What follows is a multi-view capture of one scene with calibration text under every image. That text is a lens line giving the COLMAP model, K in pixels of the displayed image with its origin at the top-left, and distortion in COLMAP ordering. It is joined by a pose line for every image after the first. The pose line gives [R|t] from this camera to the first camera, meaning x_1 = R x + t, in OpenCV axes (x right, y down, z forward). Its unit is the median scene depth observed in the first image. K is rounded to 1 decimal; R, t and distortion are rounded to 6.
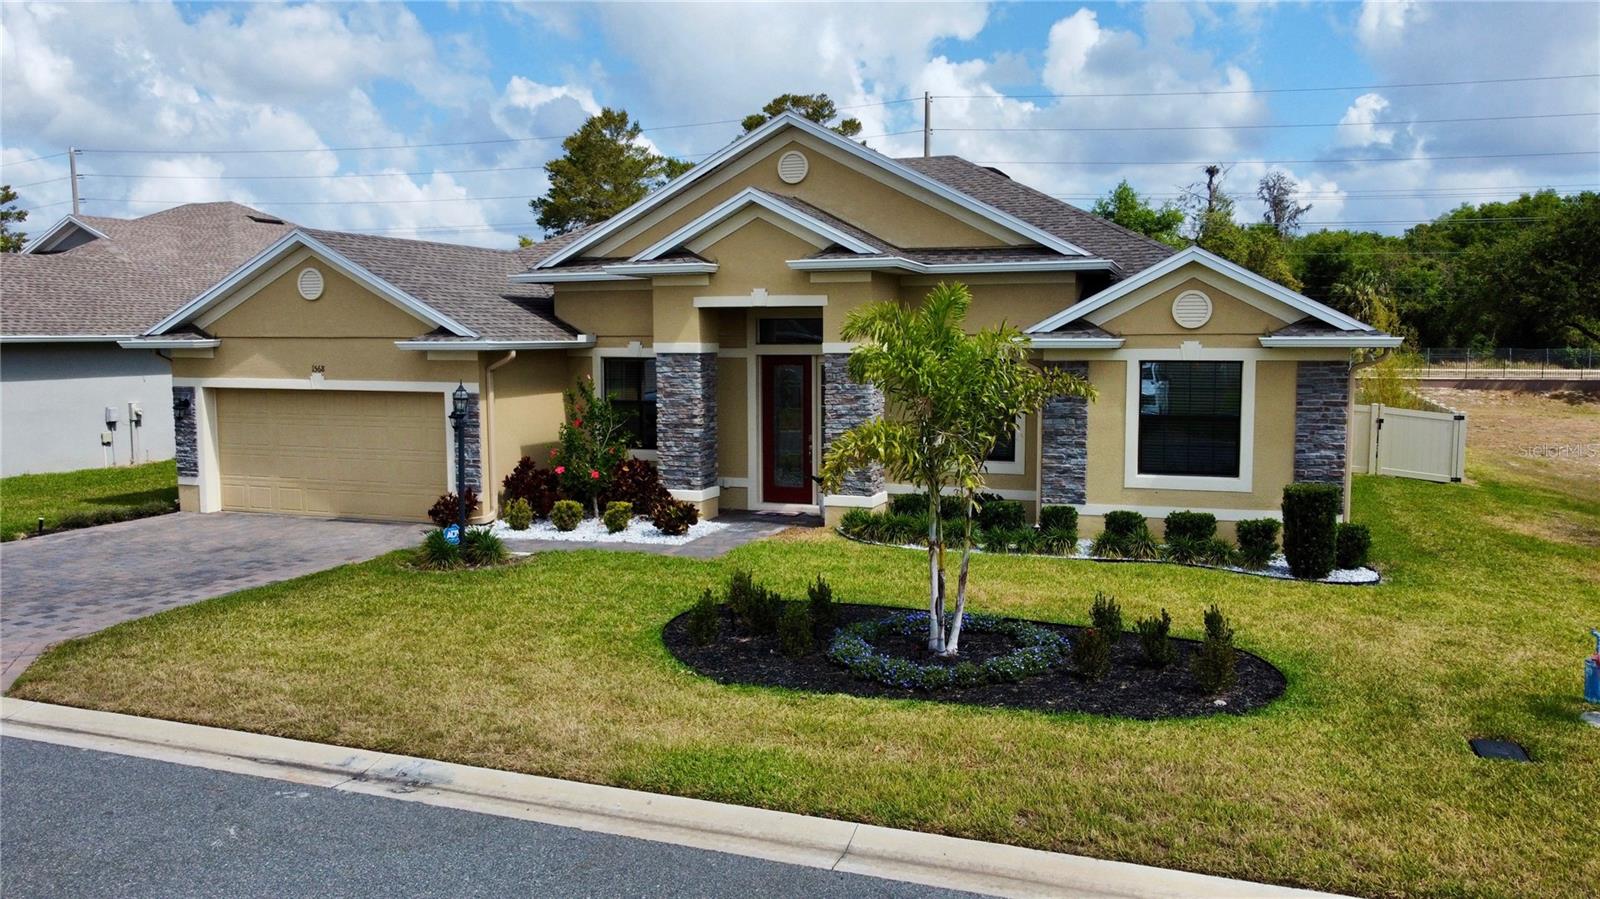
lens RADIAL K [[1196.9, 0, 801.0], [0, 1196.9, 452.4], [0, 0, 1]] dist [-0.009020, -0.005736]
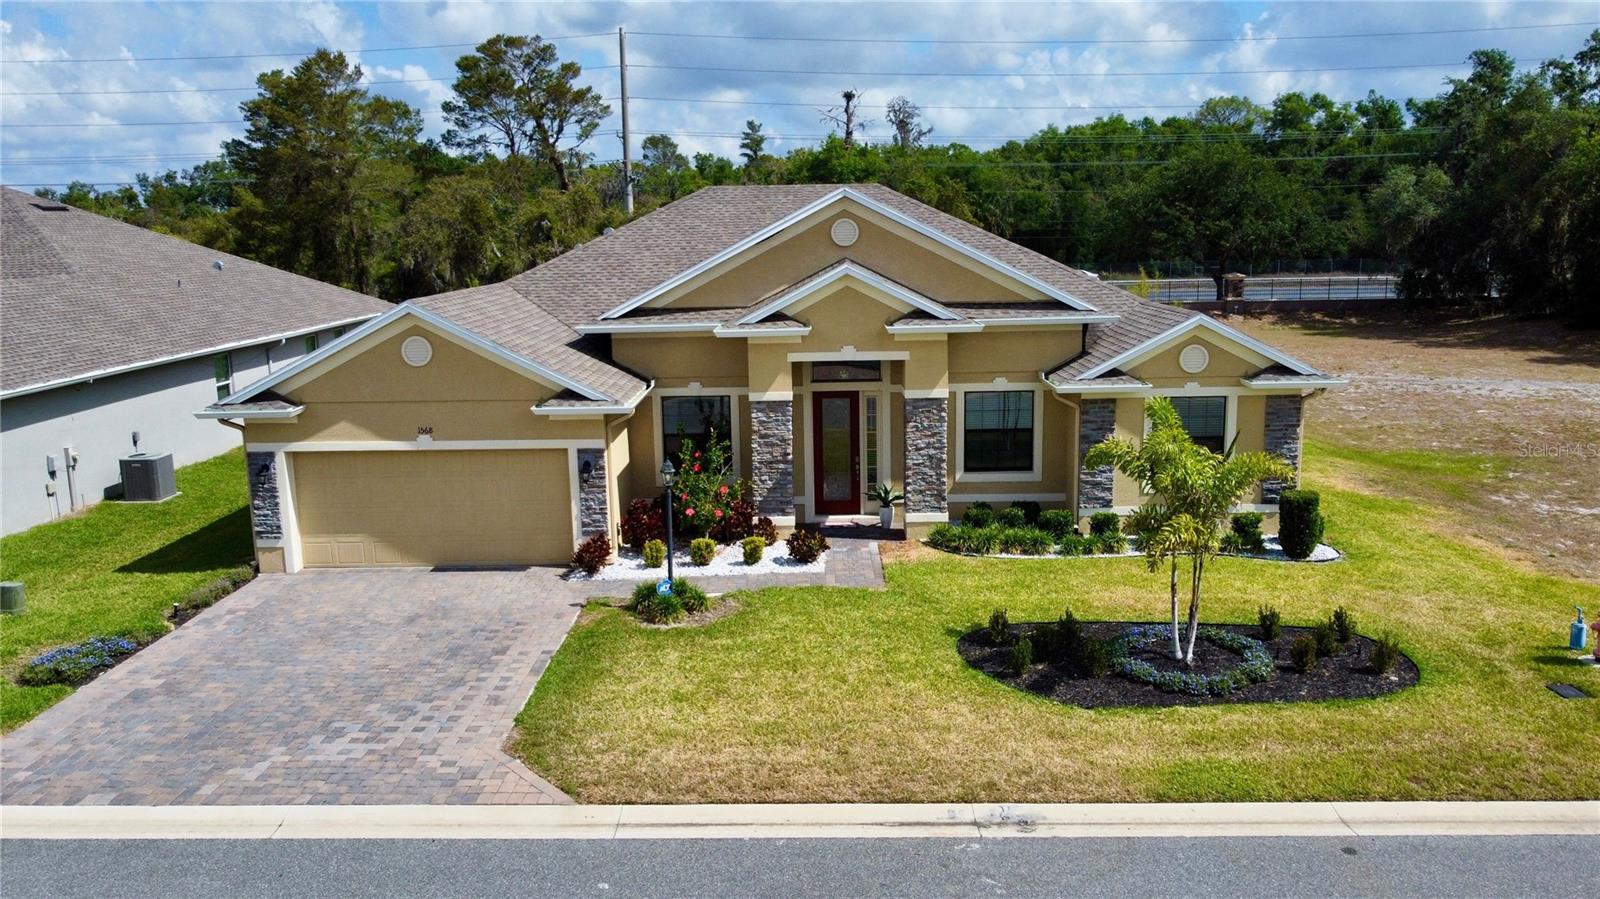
lens RADIAL K [[1196.9, 0, 799.6], [0, 1196.9, 448.0], [0, 0, 1]] dist [-0.009020, -0.005736]
pose [[0.946952, -0.071339, 0.313357, -0.439957], [0.046873, 0.995283, 0.084936, -0.133573], [-0.317939, -0.065742, 0.945829, -0.103102]]
